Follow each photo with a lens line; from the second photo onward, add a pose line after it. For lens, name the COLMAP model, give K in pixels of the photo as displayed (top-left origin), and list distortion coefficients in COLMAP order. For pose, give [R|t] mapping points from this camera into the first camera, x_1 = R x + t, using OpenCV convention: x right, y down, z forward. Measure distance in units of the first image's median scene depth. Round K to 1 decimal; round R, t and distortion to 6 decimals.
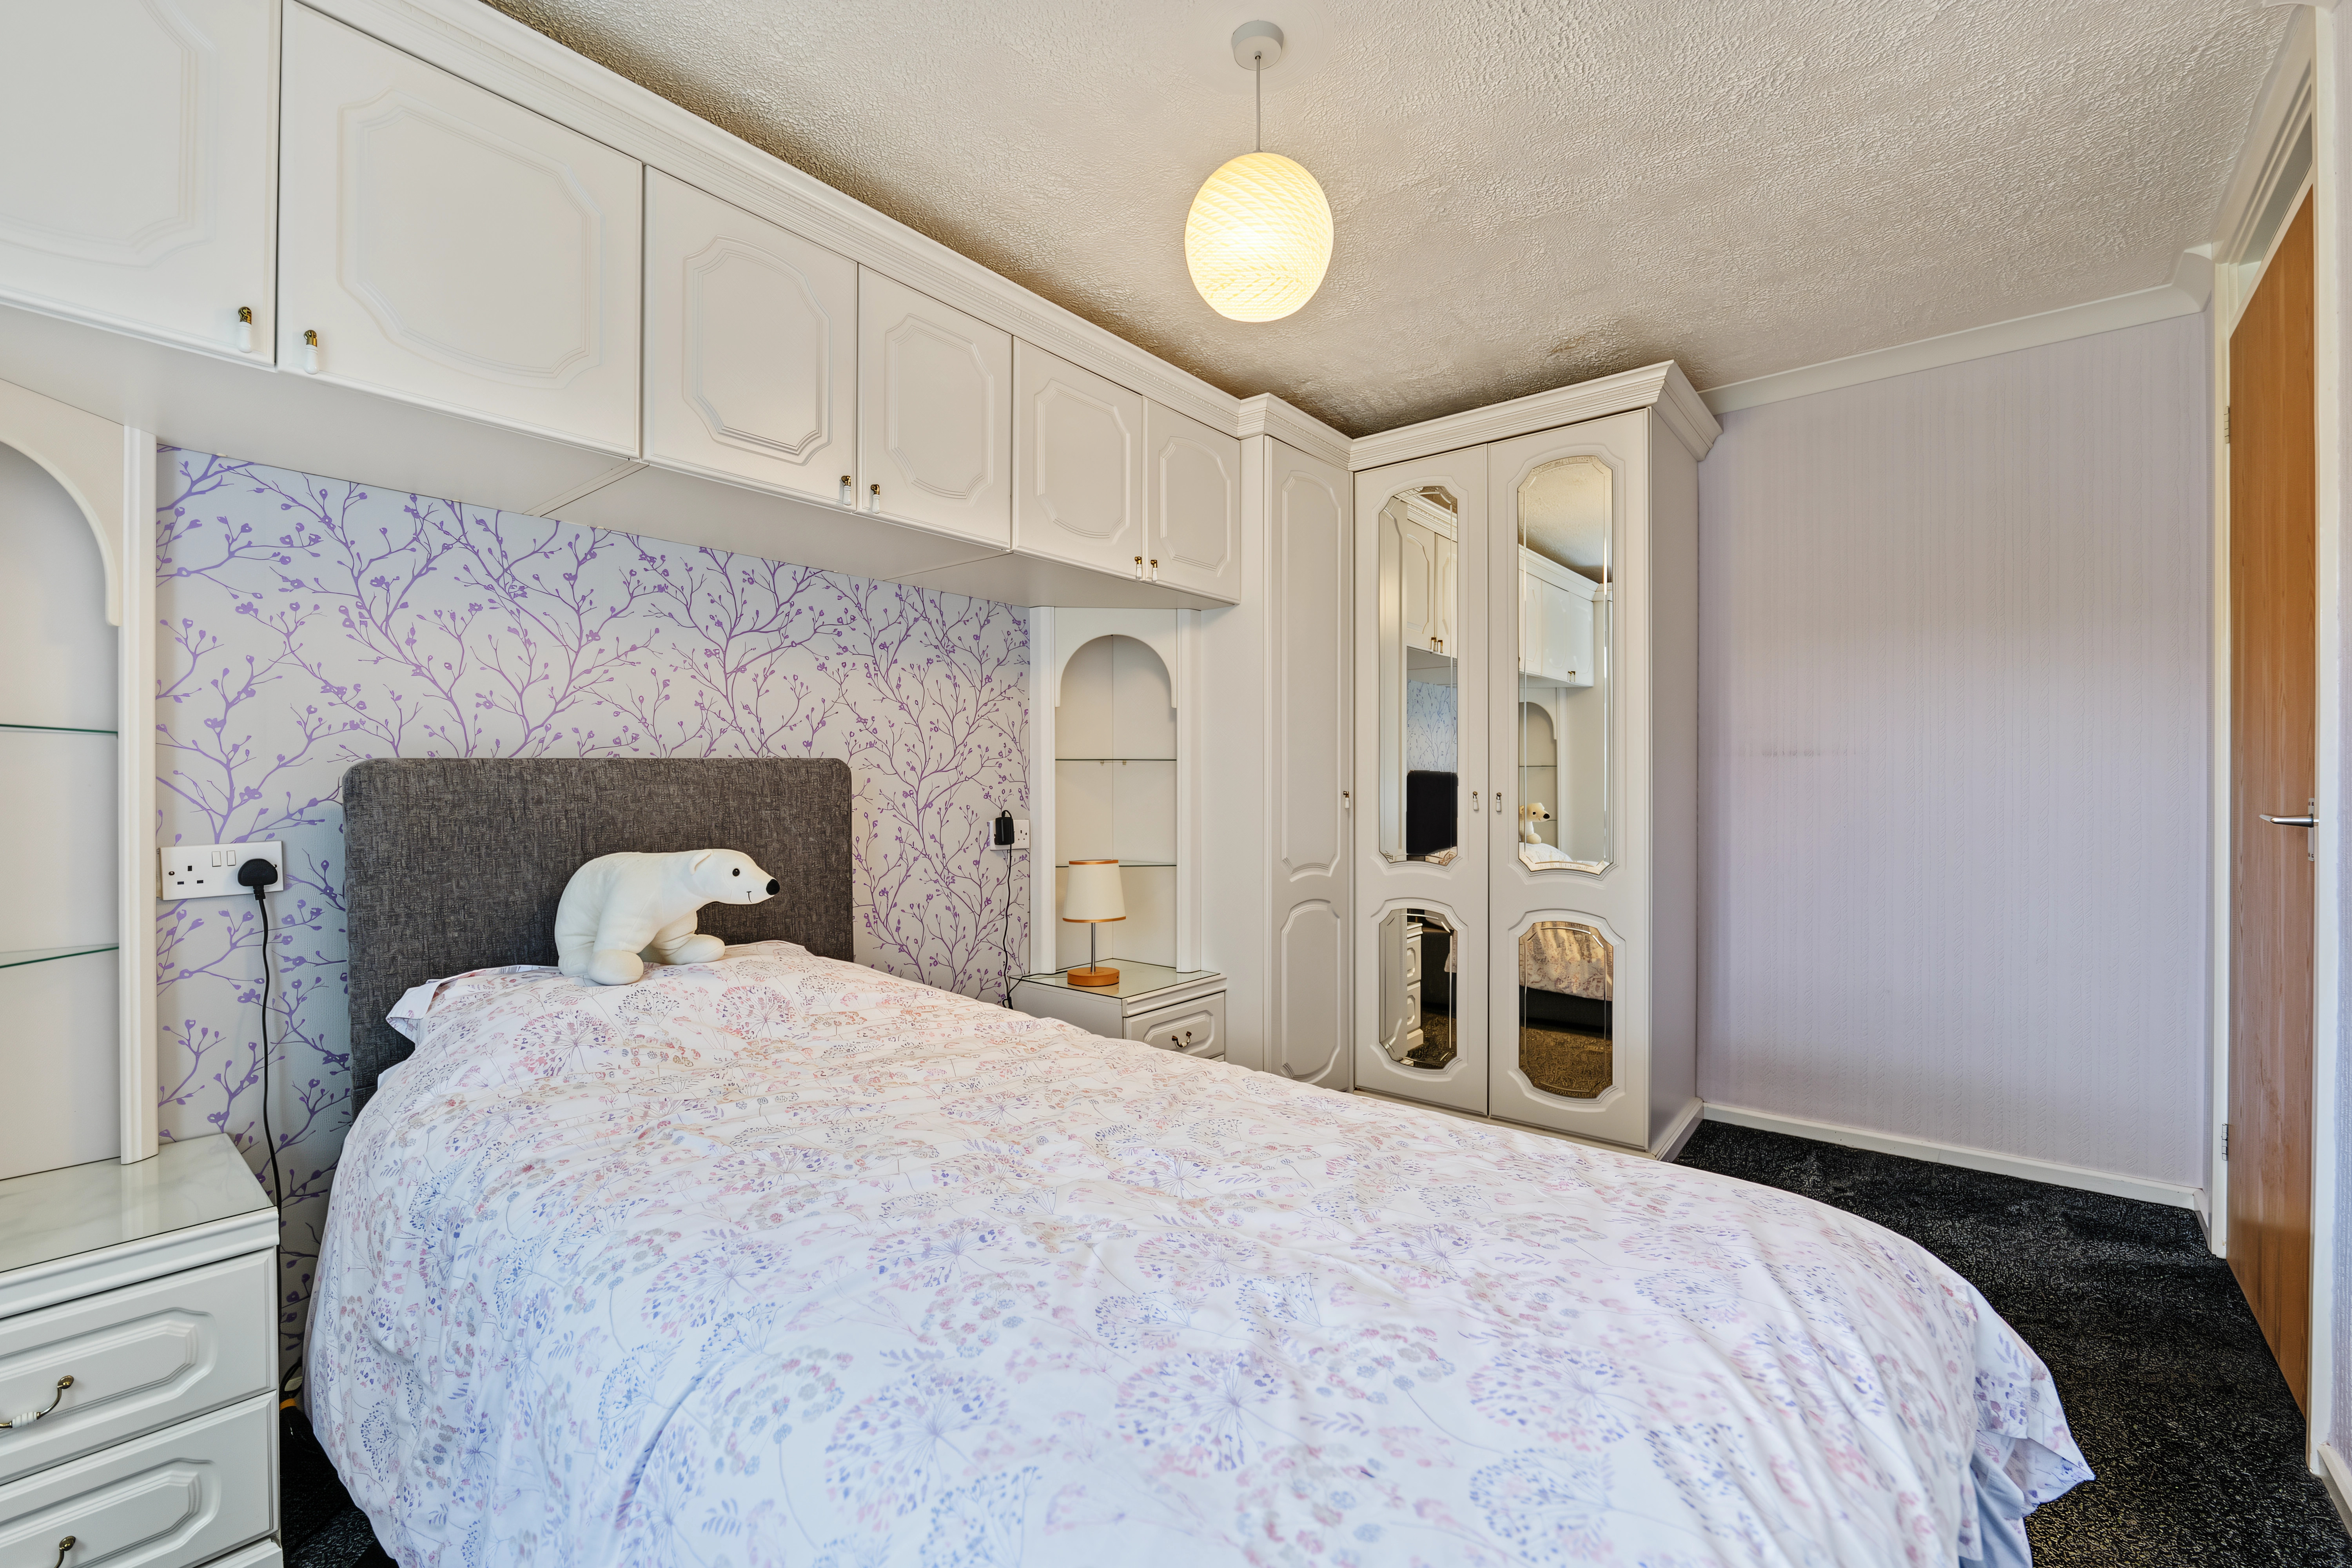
lens RADIAL K [[961.7, 0, 1167.0], [0, 961.7, 782.5], [0, 0, 1]] dist [-0.013861, 0.000398]
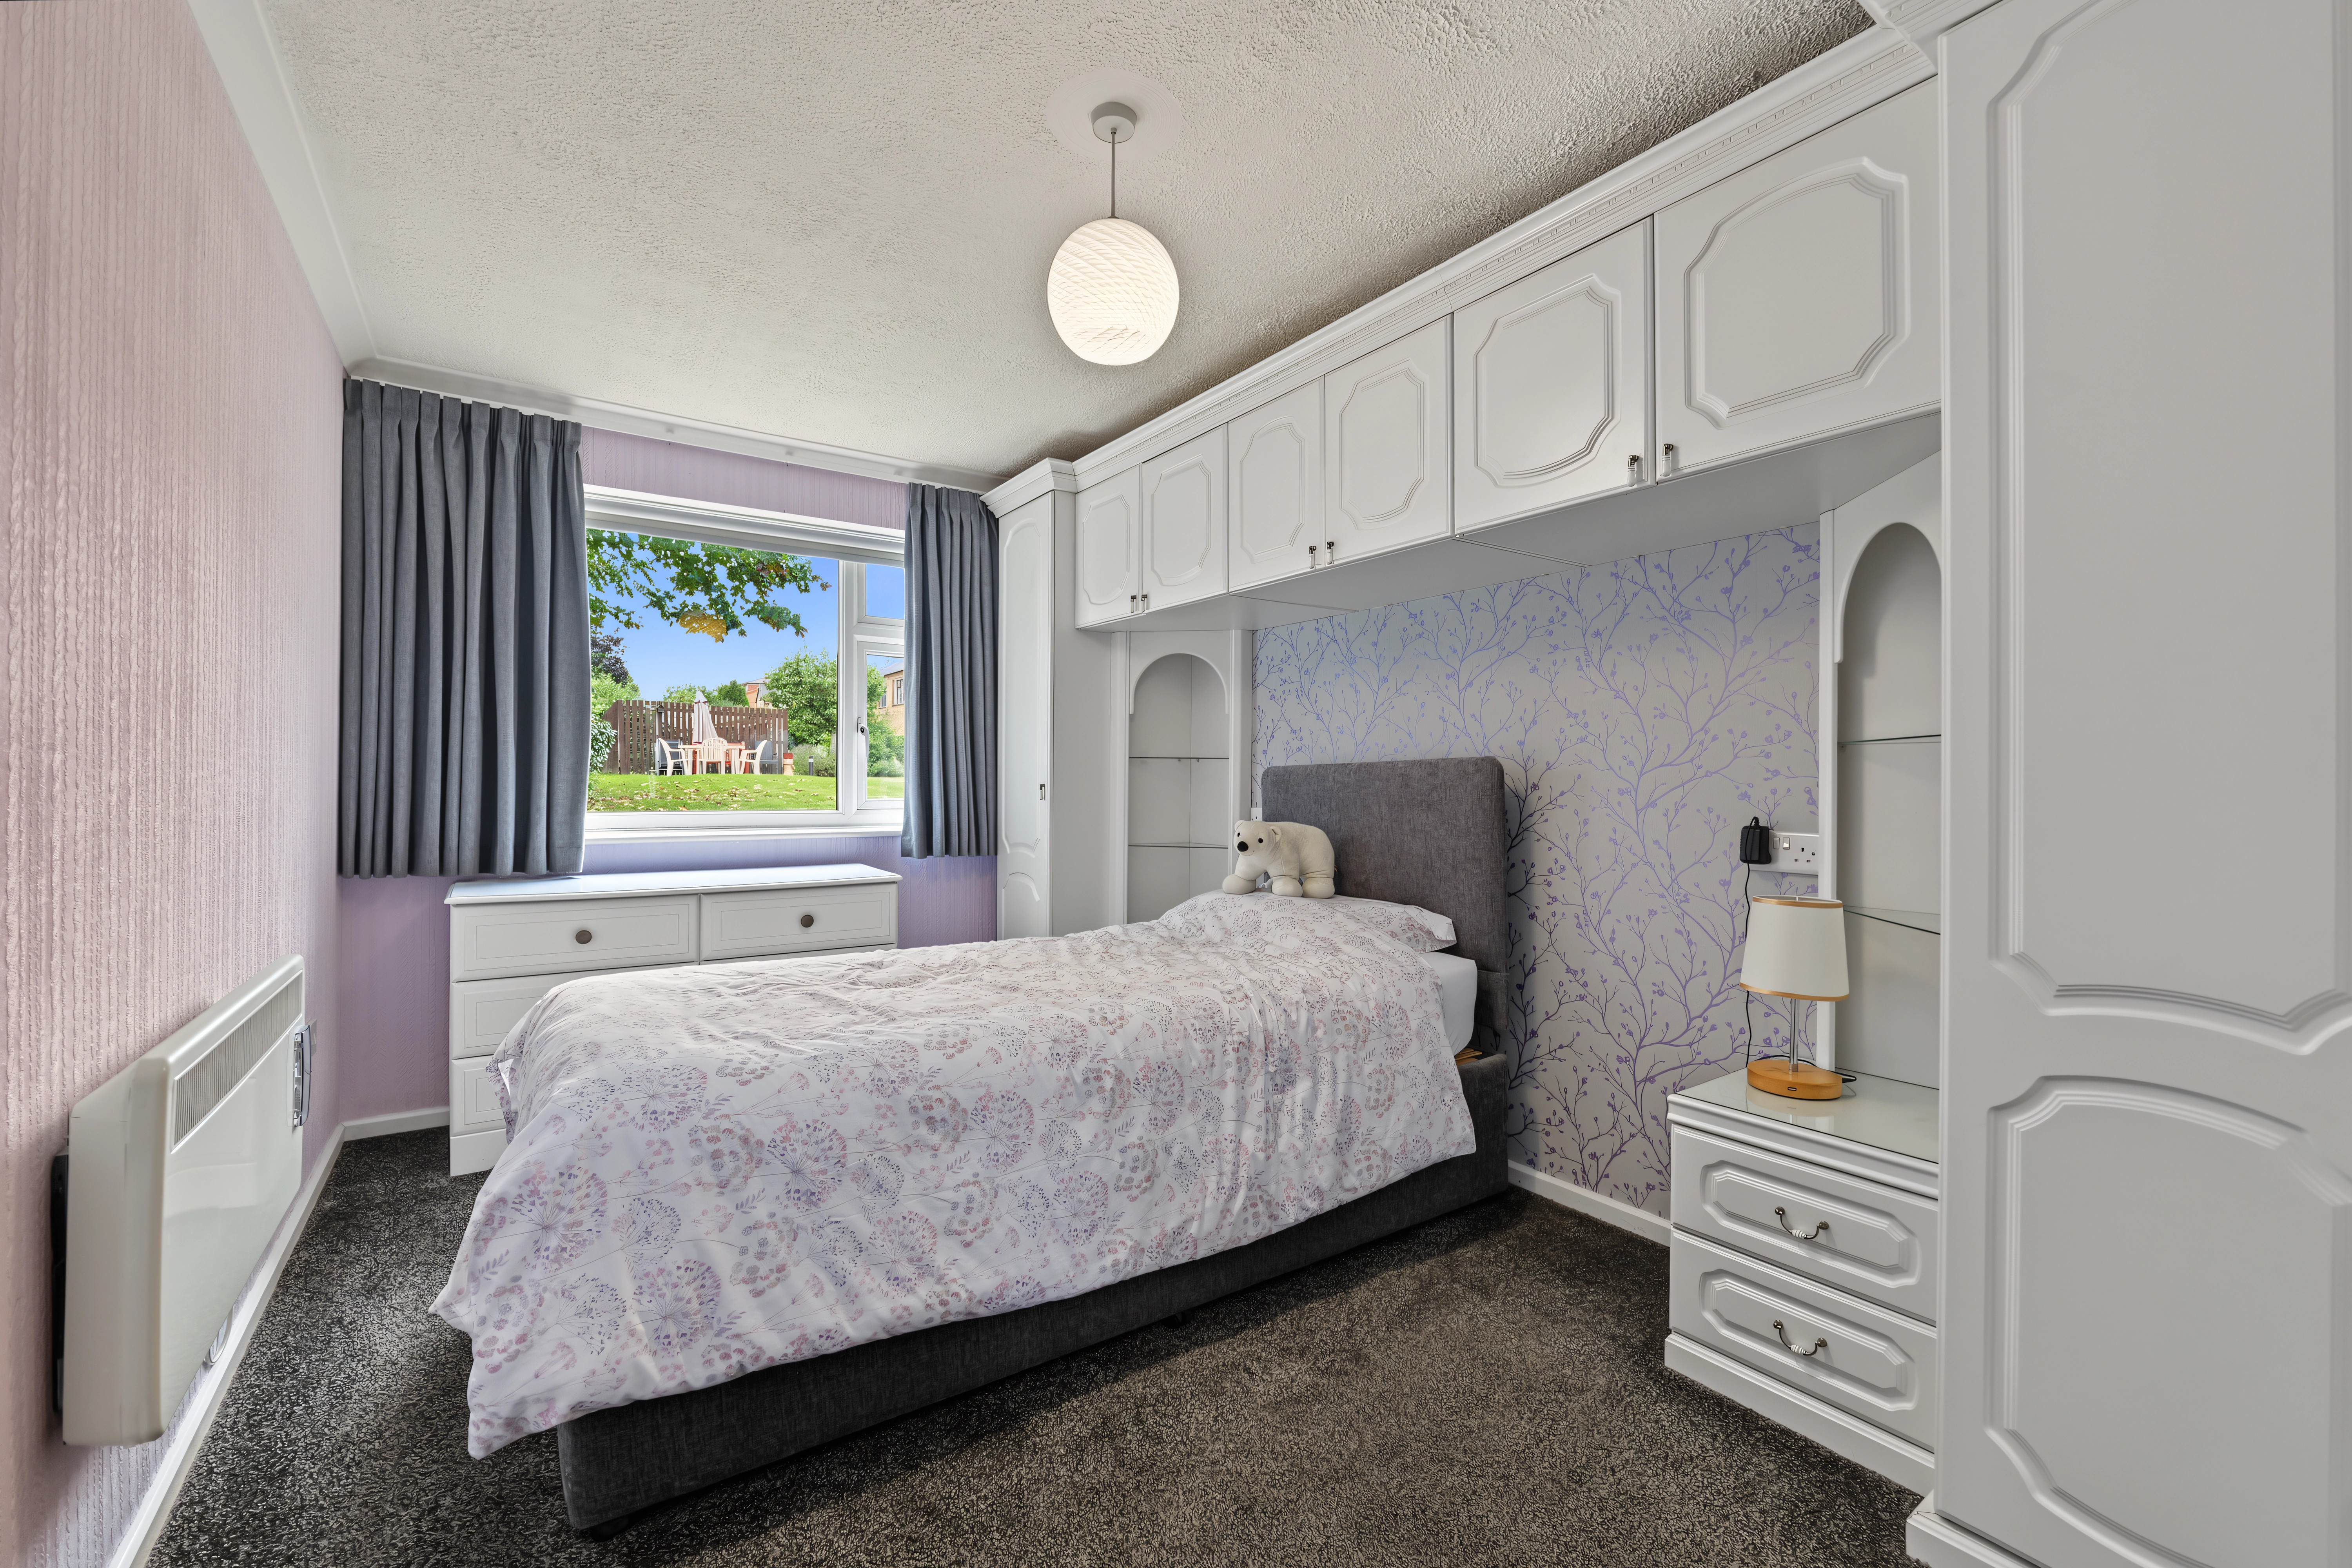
lens RADIAL K [[961.7, 0, 1187.6], [0, 961.7, 774.0], [0, 0, 1]] dist [-0.013861, 0.000398]
pose [[-0.257809, -0.007578, -0.966166, 0.693067], [-0.002383, 0.999971, -0.007208, 0.002970], [0.966193, 0.000444, -0.257819, 0.826610]]
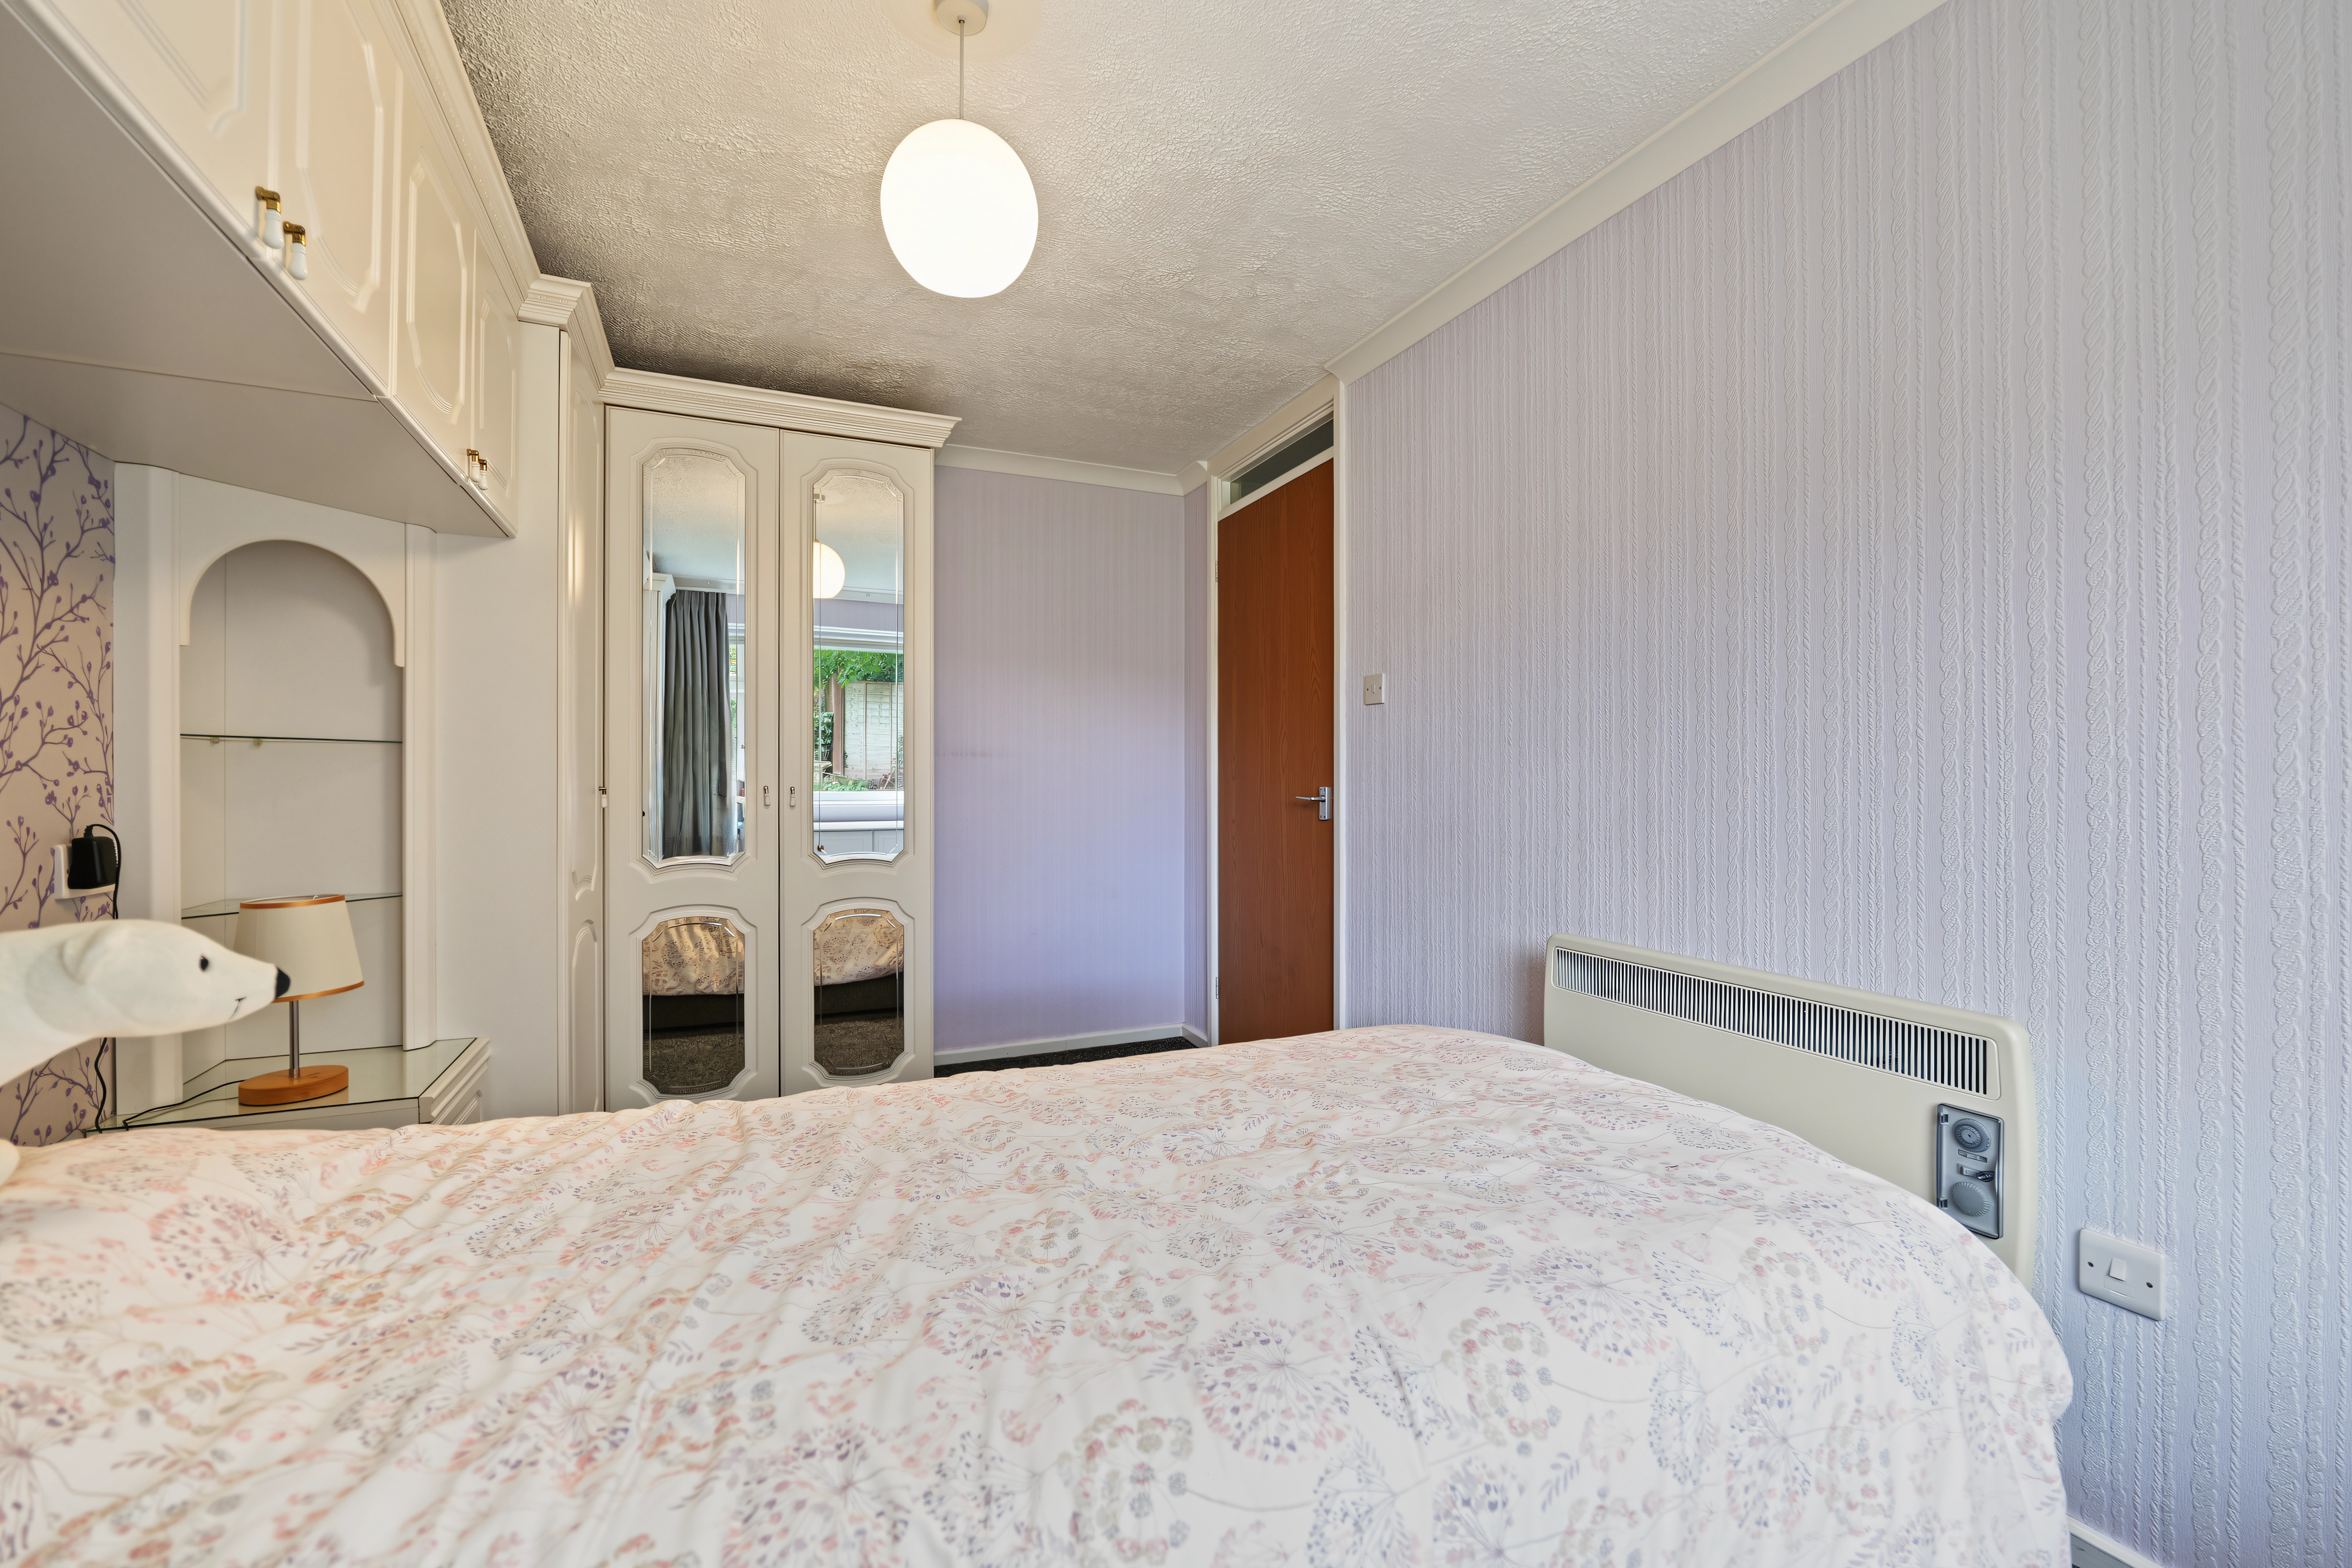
lens RADIAL K [[961.7, 0, 1179.1], [0, 961.7, 781.3], [0, 0, 1]] dist [-0.013861, 0.000398]
pose [[0.454191, -0.000153, 0.890904, -0.394309], [-0.003740, 0.999991, 0.002078, 0.000875], [-0.890896, -0.004276, 0.454186, 0.222052]]
